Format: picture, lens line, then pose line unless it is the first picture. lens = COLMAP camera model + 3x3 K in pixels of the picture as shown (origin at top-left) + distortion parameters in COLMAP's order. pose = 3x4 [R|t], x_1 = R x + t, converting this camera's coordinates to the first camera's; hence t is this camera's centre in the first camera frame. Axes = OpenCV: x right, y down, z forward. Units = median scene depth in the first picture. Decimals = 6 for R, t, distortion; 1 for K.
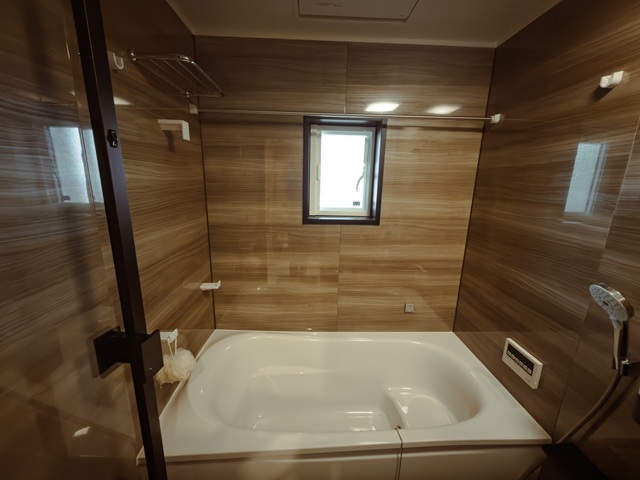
lens RADIAL K [[256.3, 0, 316.9], [0, 256.3, 239.8], [0, 0, 1]] dist [0.002366, 0.000292]
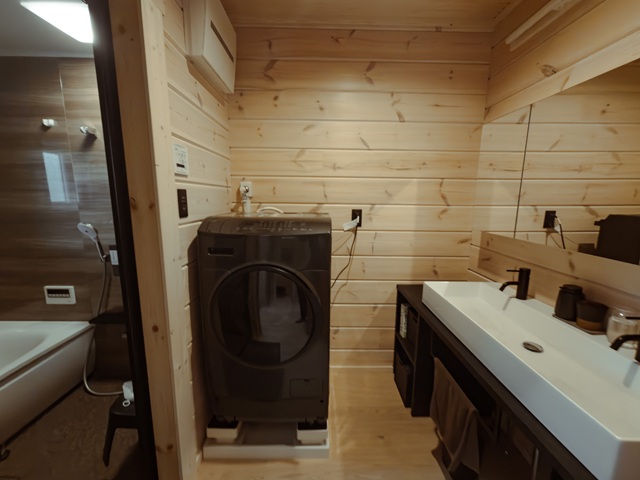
lens RADIAL K [[258.7, 0, 322.5], [0, 258.7, 238.8], [0, 0, 1]] dist [-0.002687, 0.000328]
pose [[-0.006402, -0.180524, 0.983550, -0.834236], [0.205762, 0.962285, 0.177960, 0.266325], [-0.978581, 0.203516, 0.030984, -0.801645]]
